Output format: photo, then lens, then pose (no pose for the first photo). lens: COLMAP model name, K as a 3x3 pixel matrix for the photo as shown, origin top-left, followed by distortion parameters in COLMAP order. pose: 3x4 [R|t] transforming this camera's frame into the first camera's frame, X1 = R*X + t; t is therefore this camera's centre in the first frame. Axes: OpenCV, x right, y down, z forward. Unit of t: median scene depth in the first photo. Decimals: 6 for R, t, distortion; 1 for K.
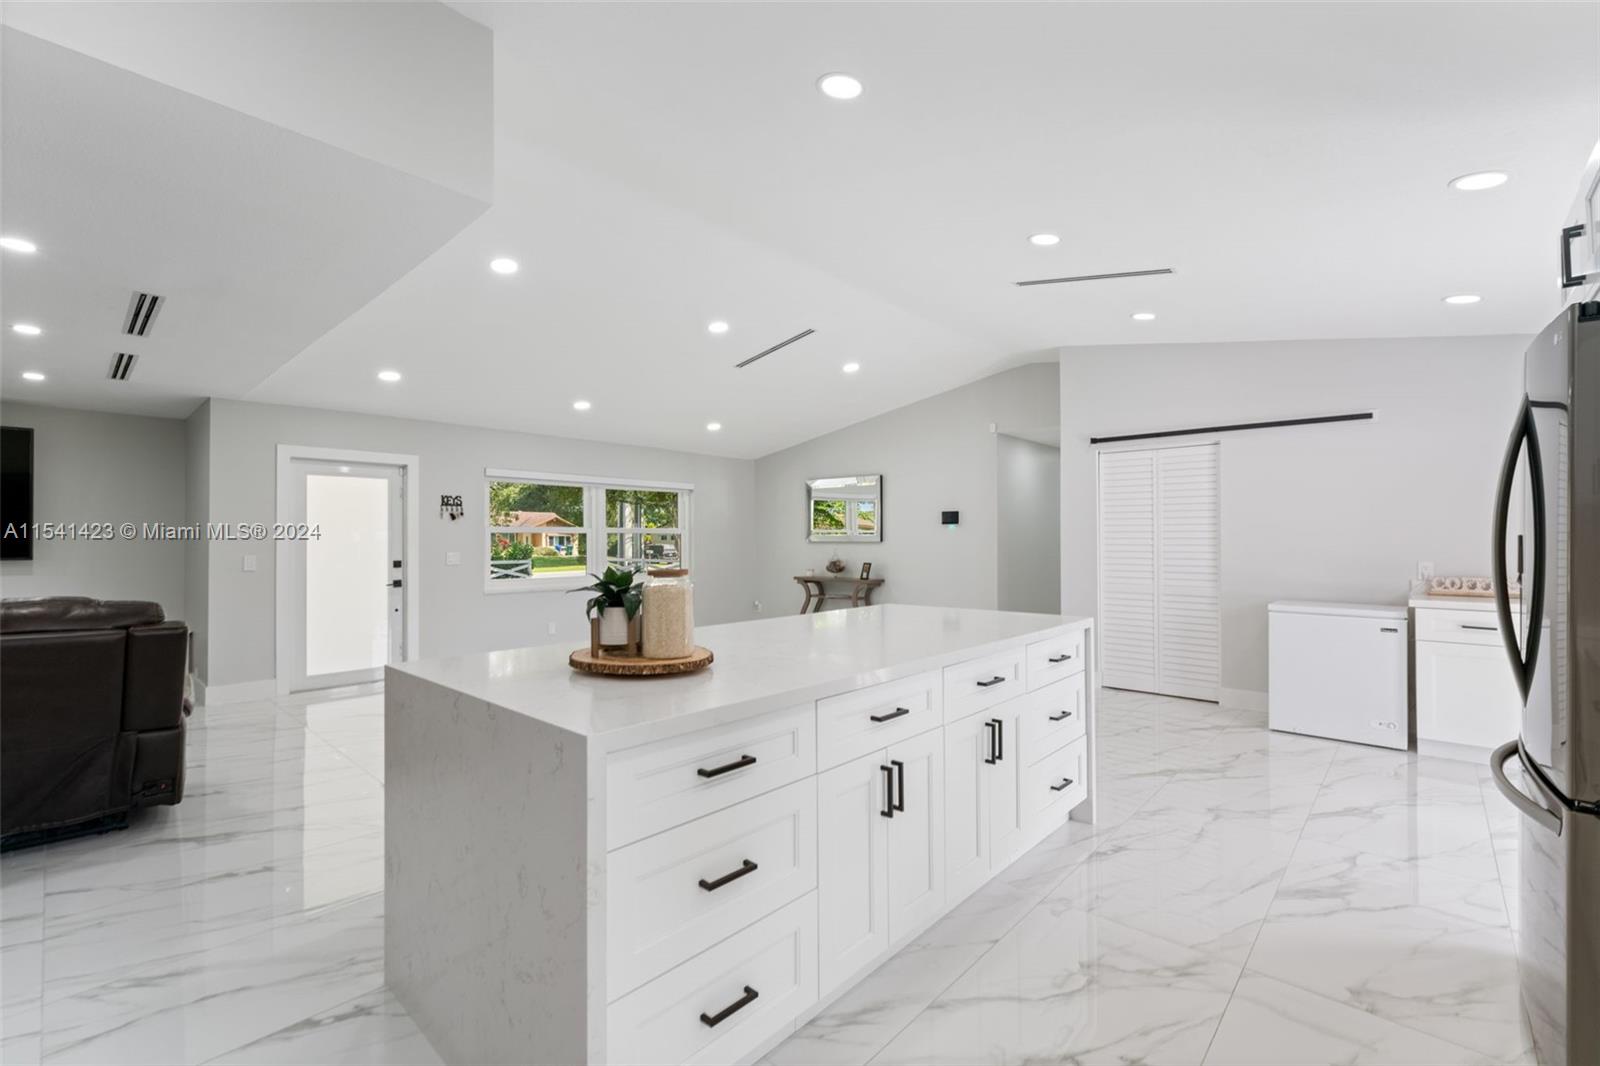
lens RADIAL K [[689.0, 0, 800.0], [0, 689.0, 533.0], [0, 0, 1]] dist [0.023582, -0.000053]
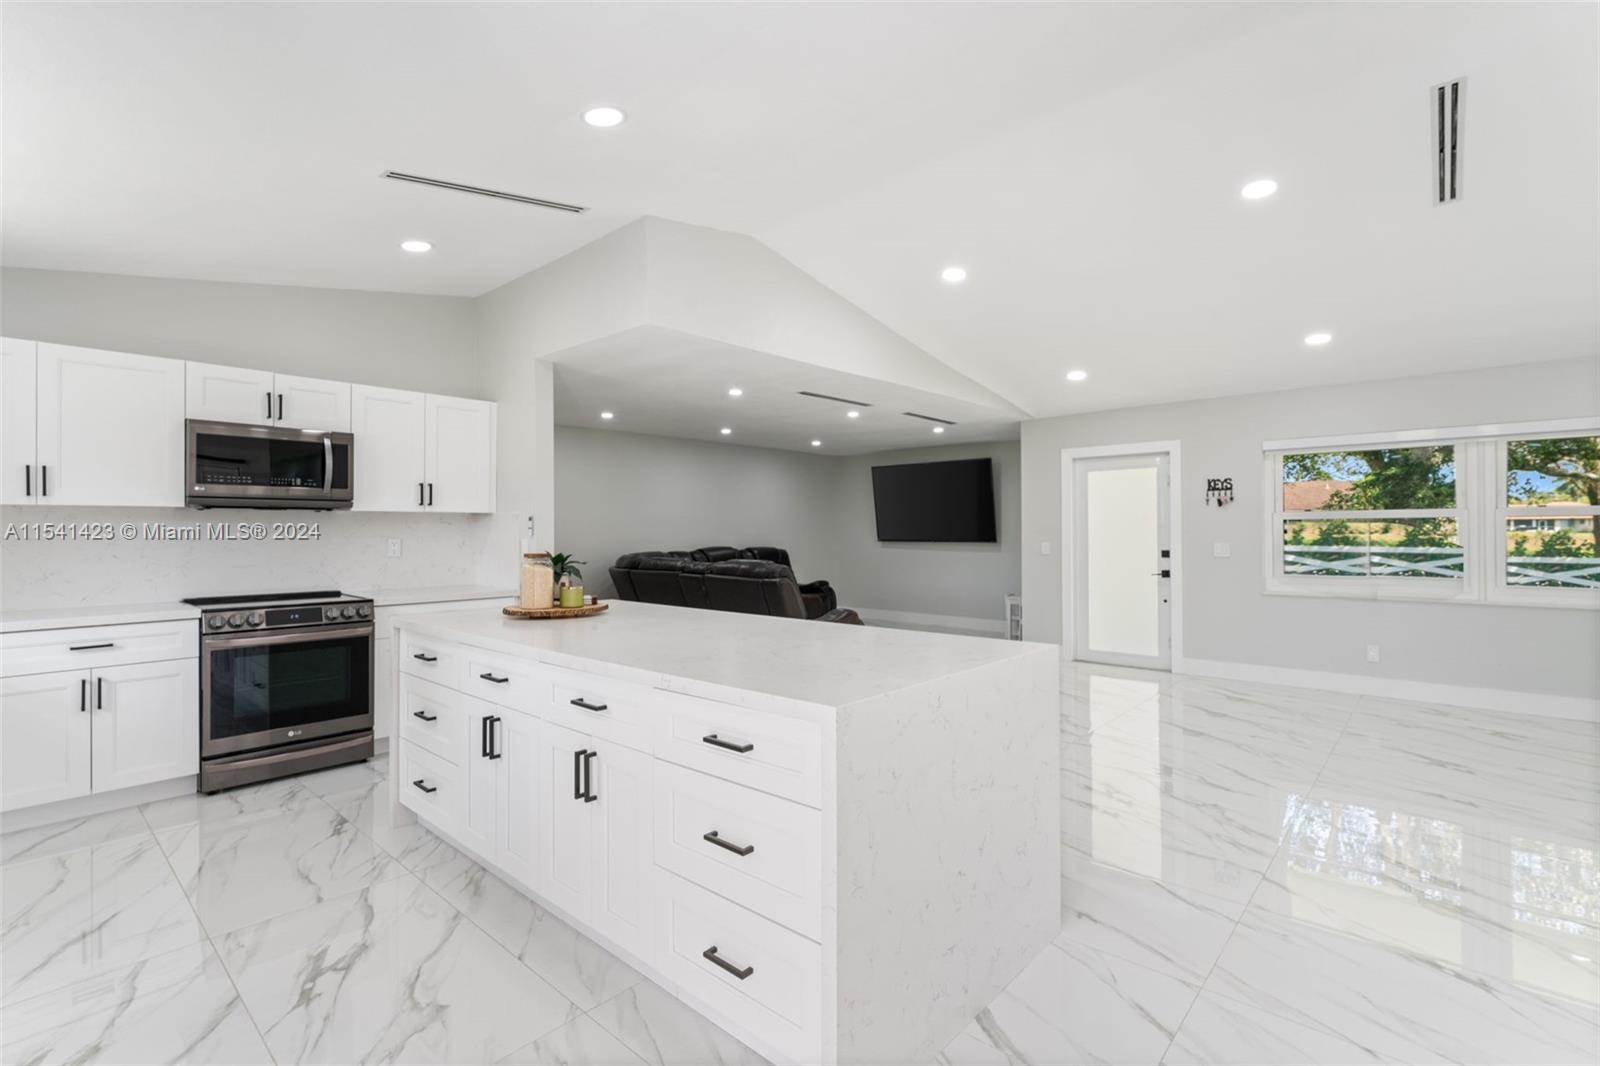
lens RADIAL K [[723.2, 0, 800.0], [0, 723.2, 533.0], [0, 0, 1]] dist [0.013222, 0.000383]
pose [[0.018099, 0.003810, -0.999829, 0.436661], [0.015170, 0.999877, 0.004085, 0.003495], [0.999721, -0.015242, 0.018039, 0.468243]]
